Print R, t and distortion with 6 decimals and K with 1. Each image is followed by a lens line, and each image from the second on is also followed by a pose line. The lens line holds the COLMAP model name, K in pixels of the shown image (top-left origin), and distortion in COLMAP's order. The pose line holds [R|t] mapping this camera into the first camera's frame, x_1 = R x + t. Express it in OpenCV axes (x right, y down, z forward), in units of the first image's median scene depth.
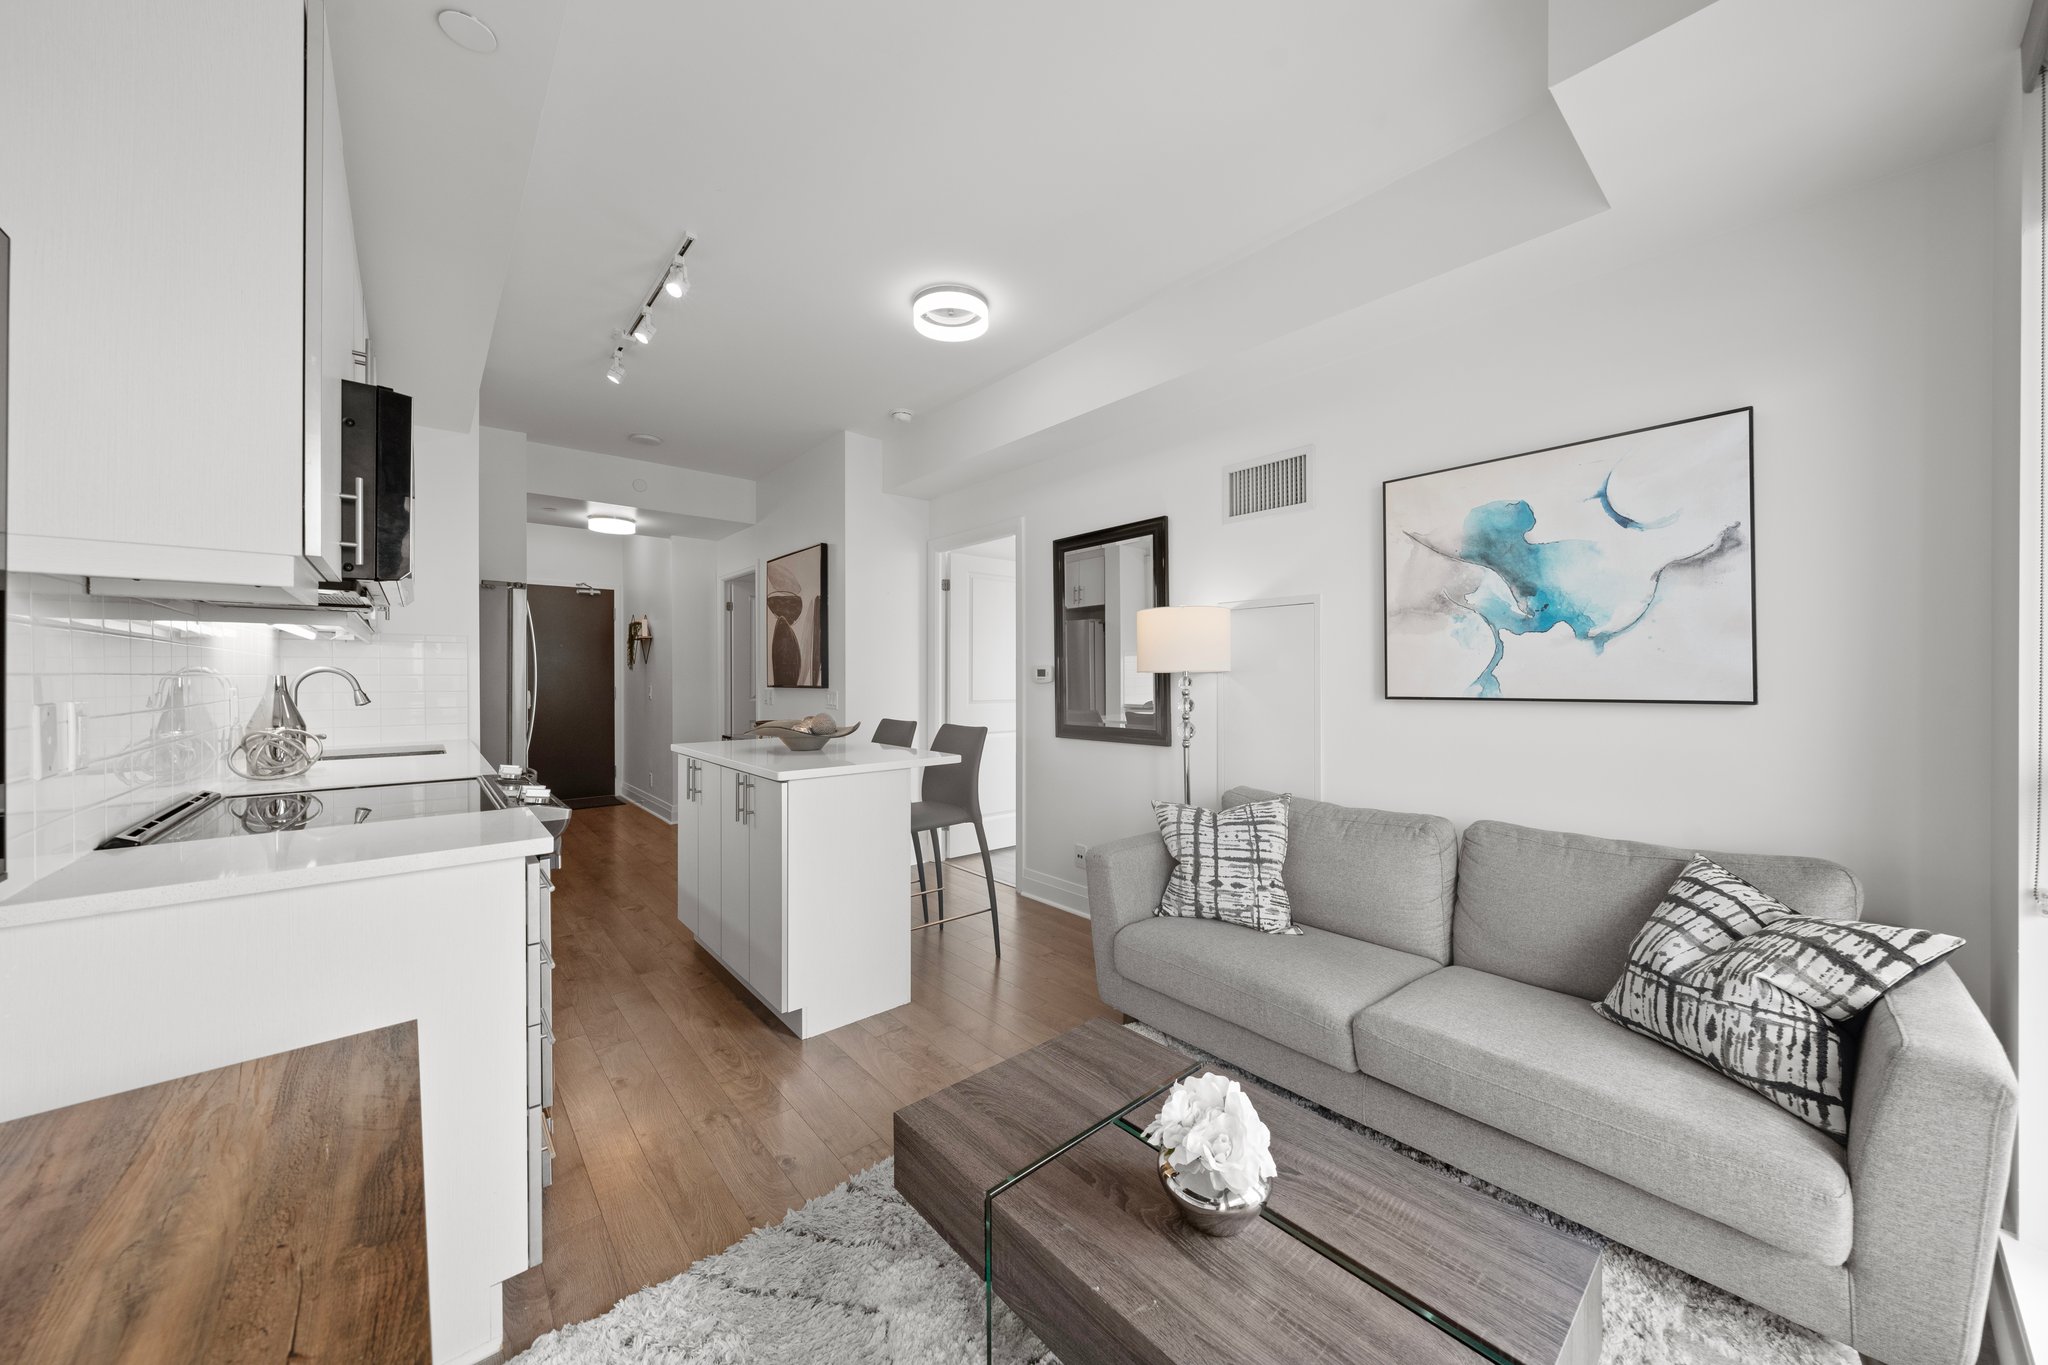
lens RADIAL K [[702.0, 0, 1042.3], [0, 702.0, 674.0], [0, 0, 1]] dist [-0.004694, 0.000790]
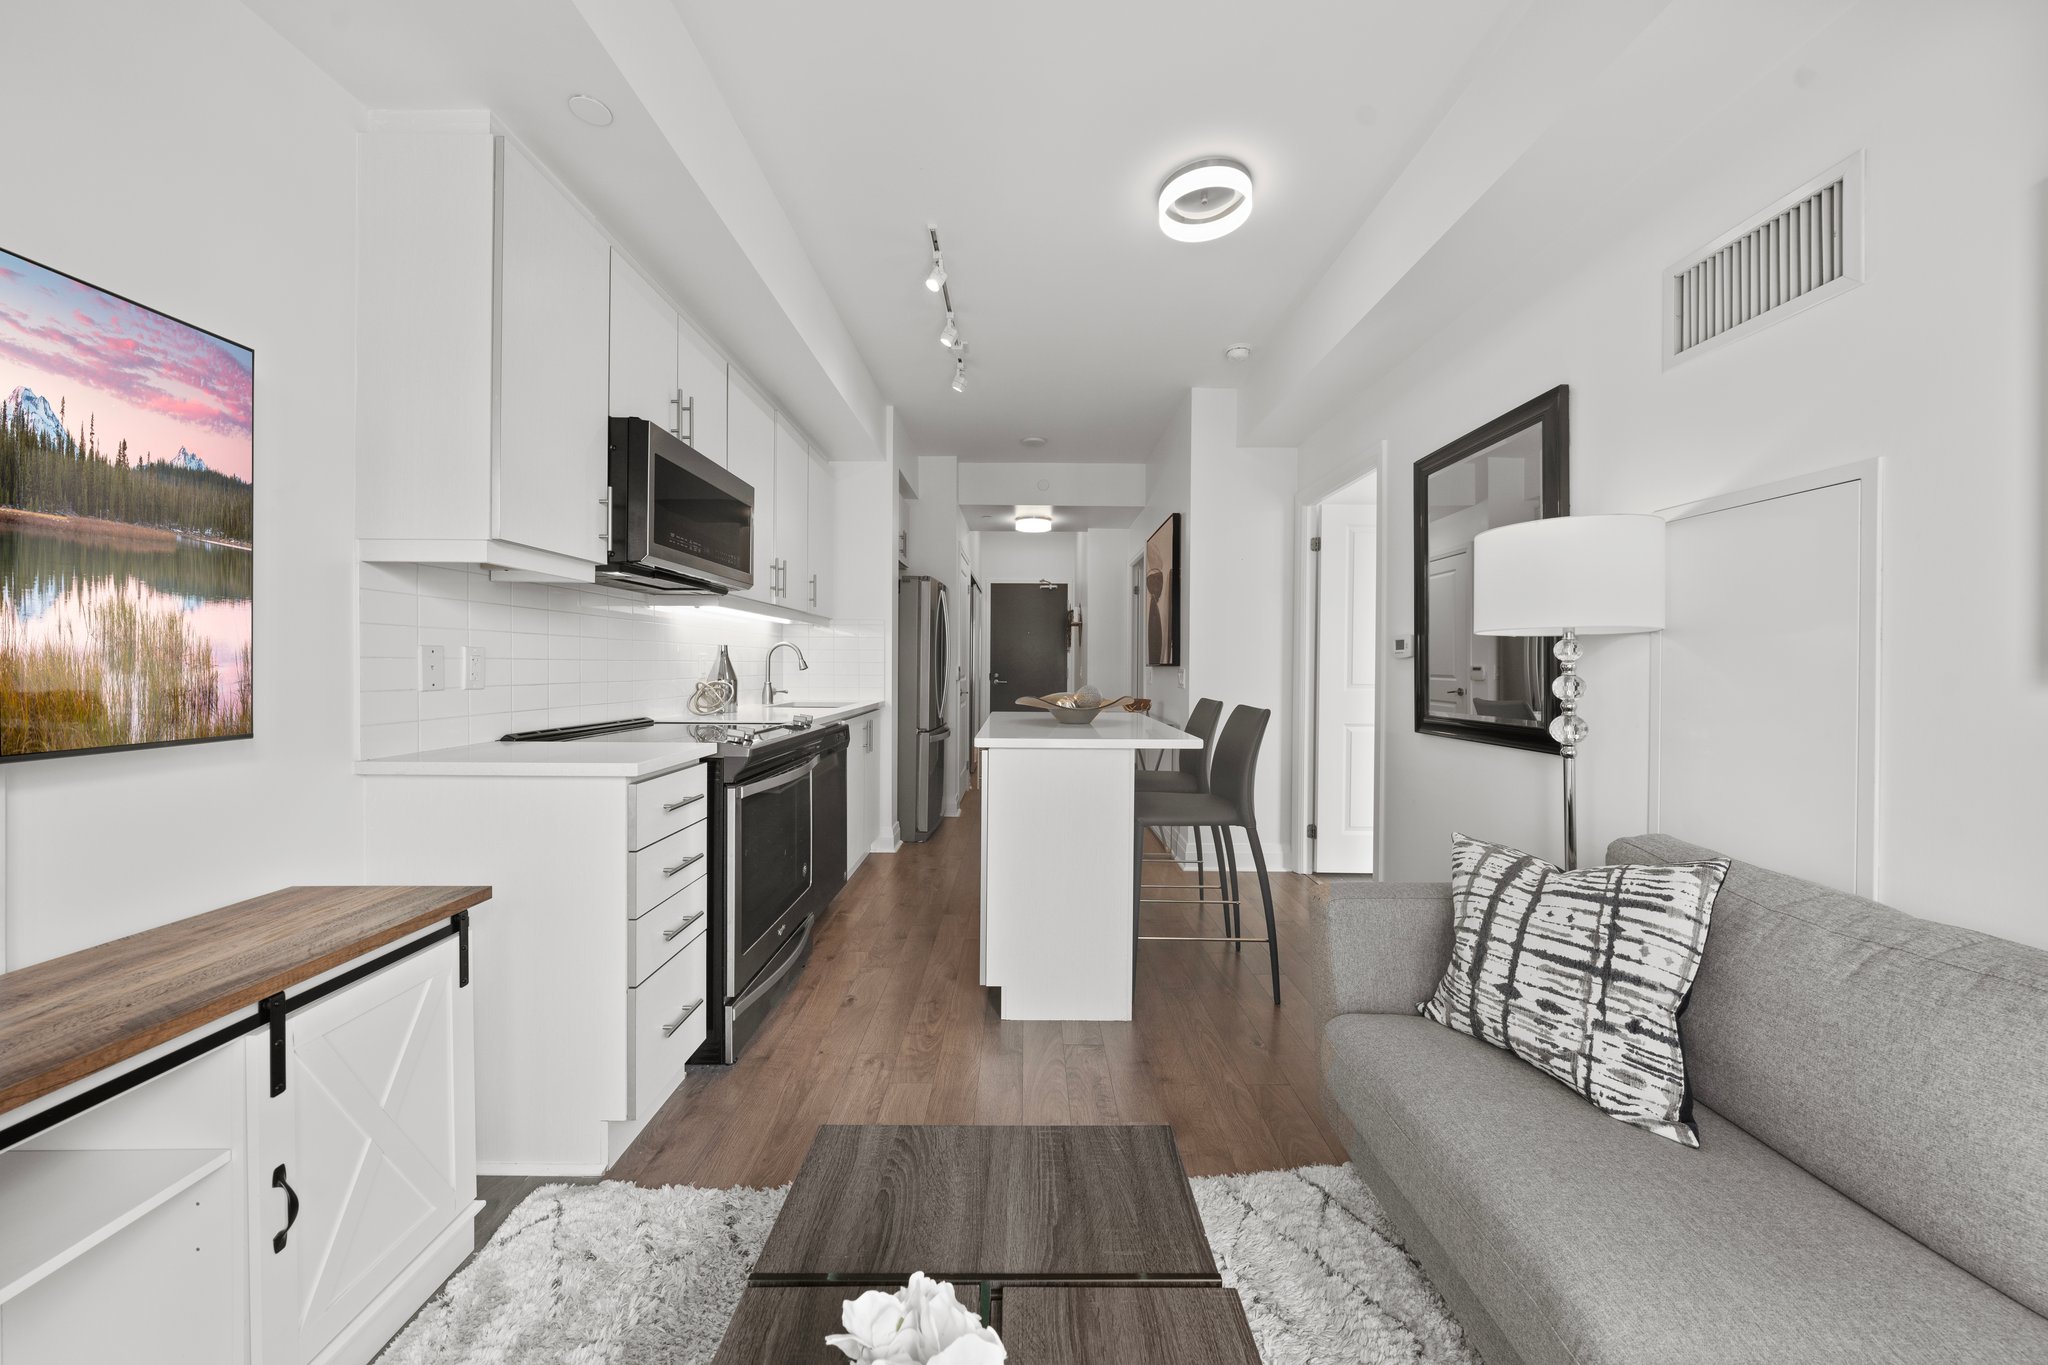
lens RADIAL K [[702.0, 0, 1034.7], [0, 702.0, 664.9], [0, 0, 1]] dist [-0.004694, 0.000790]
pose [[0.751940, 0.007220, -0.659191, 0.327623], [-0.007782, 0.999968, 0.002075, 0.034488], [0.659185, 0.003570, 0.751972, 0.312234]]
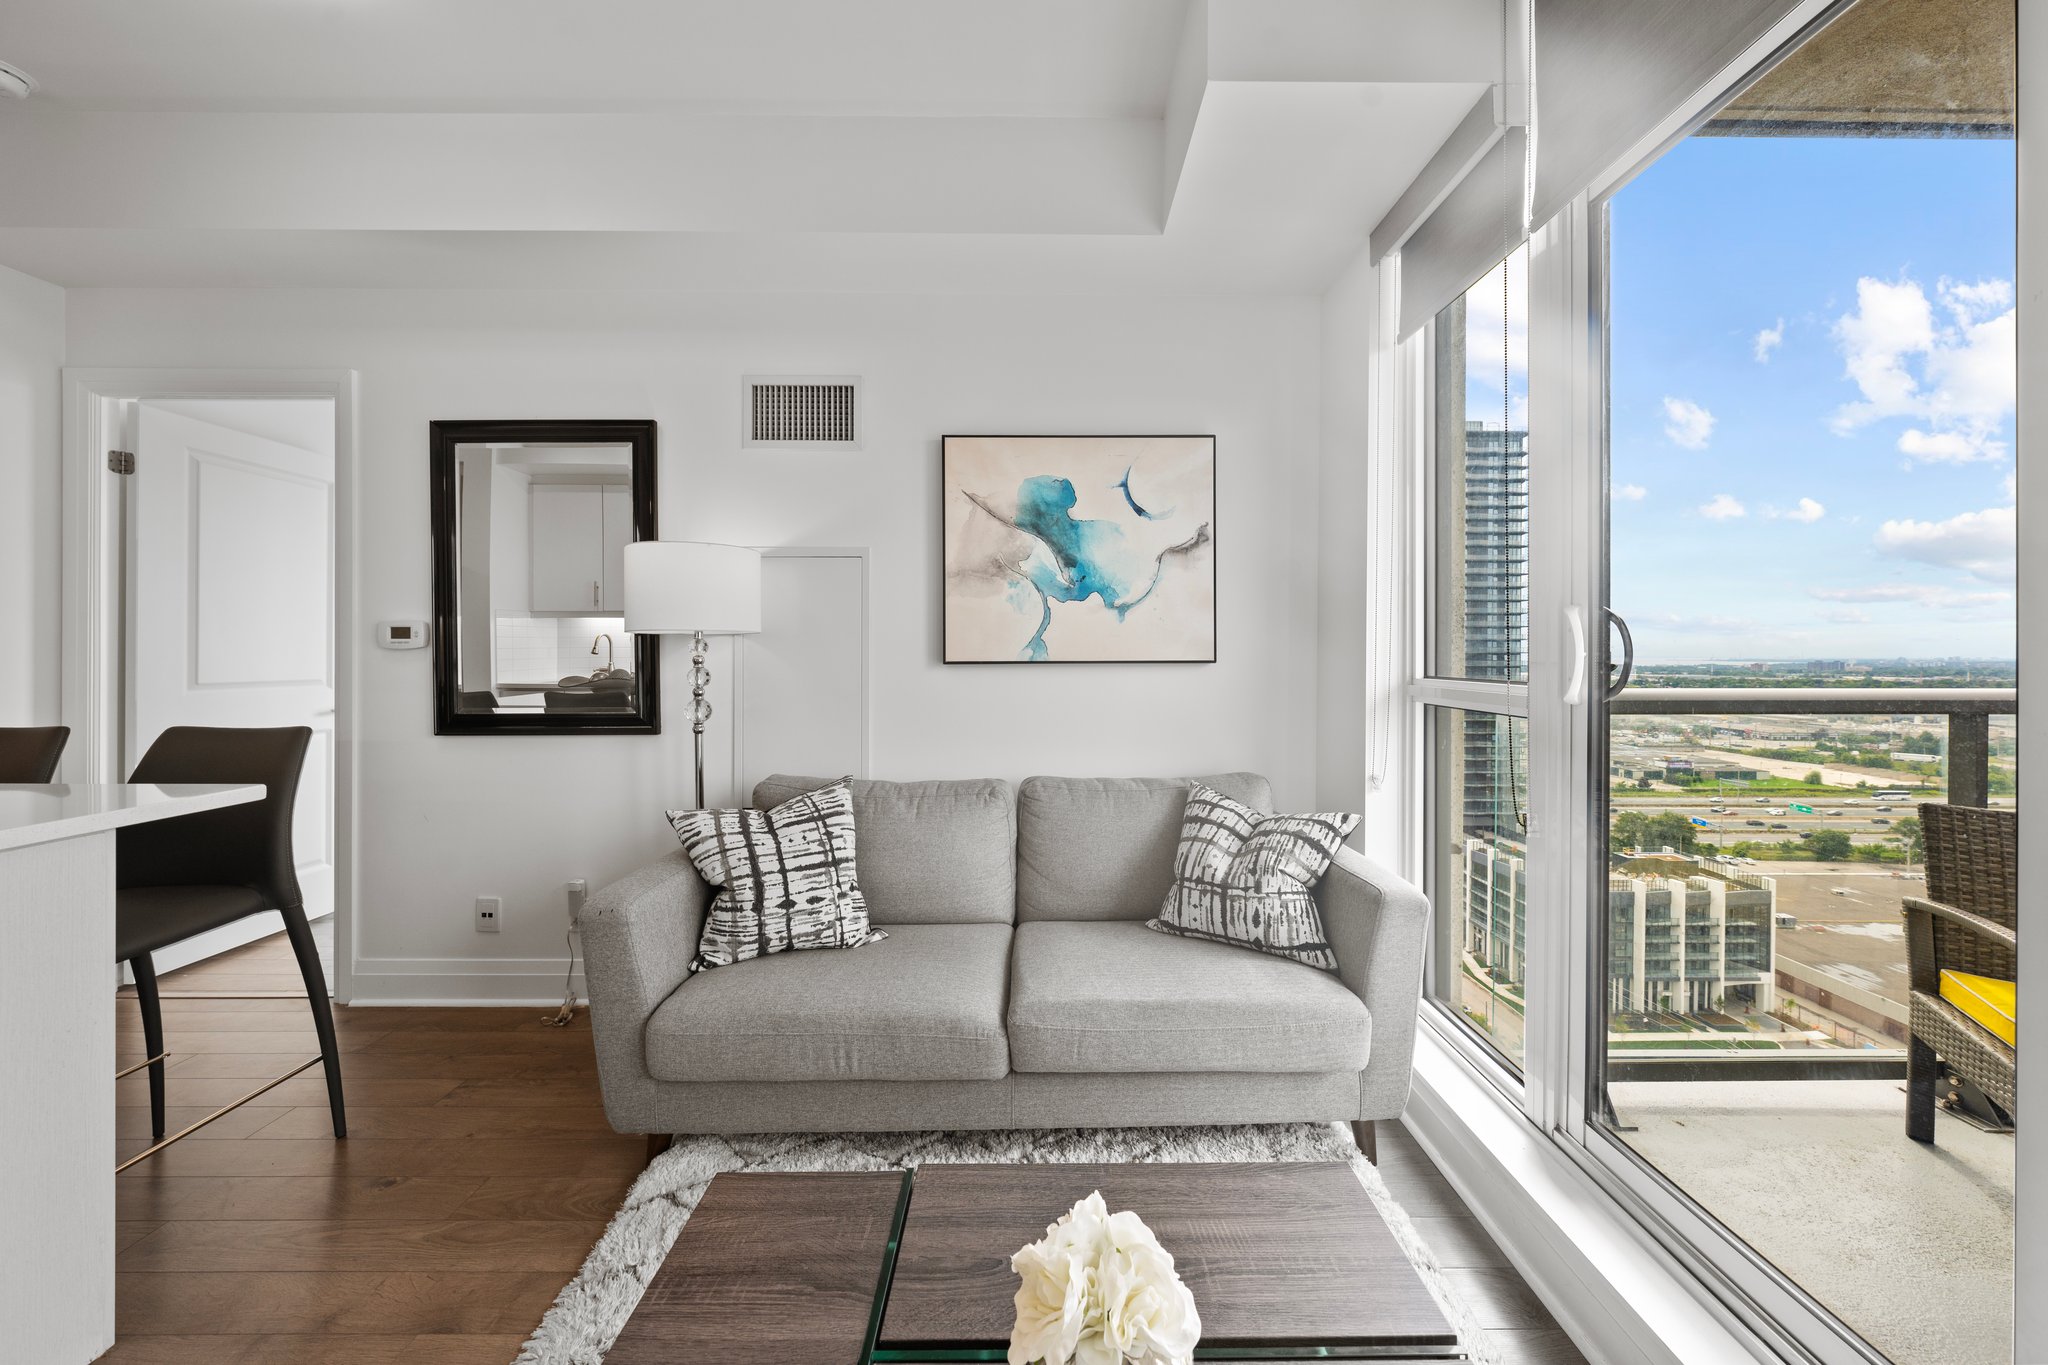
lens RADIAL K [[702.0, 0, 1045.1], [0, 702.0, 652.1], [0, 0, 1]] dist [-0.004694, 0.000790]
pose [[0.657694, 0.000089, 0.753285, -0.145161], [-0.004655, 0.999981, 0.003947, 0.016353], [-0.753271, -0.006103, 0.657682, 0.277158]]
